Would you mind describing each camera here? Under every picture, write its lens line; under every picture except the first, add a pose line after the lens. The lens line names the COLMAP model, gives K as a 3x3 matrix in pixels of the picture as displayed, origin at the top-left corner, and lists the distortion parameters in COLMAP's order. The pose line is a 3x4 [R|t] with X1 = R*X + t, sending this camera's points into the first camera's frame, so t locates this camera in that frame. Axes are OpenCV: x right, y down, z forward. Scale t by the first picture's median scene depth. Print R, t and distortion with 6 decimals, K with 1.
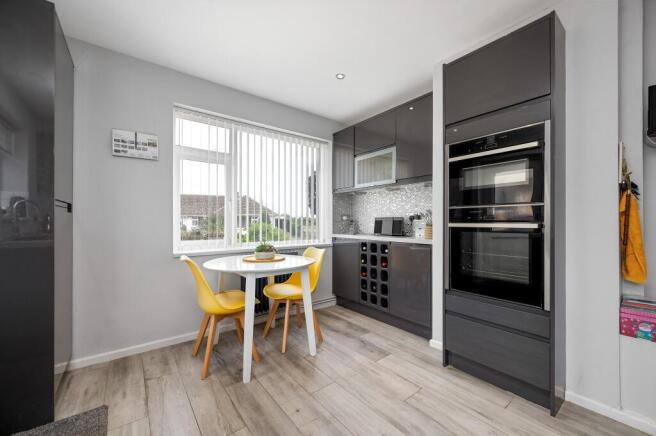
lens RADIAL K [[256.6, 0, 328.0], [0, 256.6, 218.0], [0, 0, 1]] dist [0.000107, 0.000126]
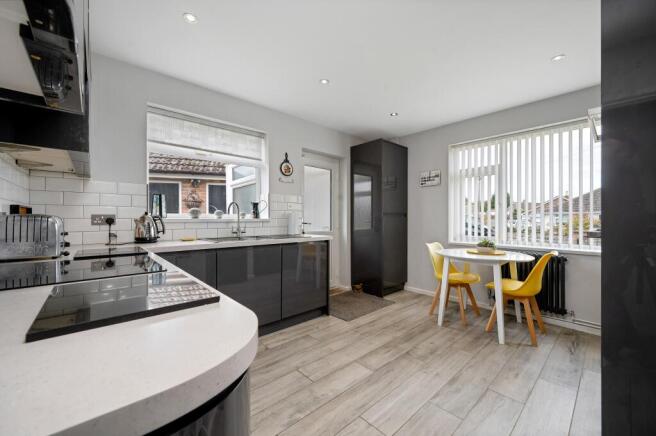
lens RADIAL K [[249.6, 0, 345.9], [0, 249.6, 218.1], [0, 0, 1]] dist [0.000634, -0.000009]
pose [[0.136617, -0.003941, -0.990616, 0.859513], [0.011287, 0.999933, -0.002422, -0.011764], [0.990560, -0.010850, 0.136652, 0.180595]]
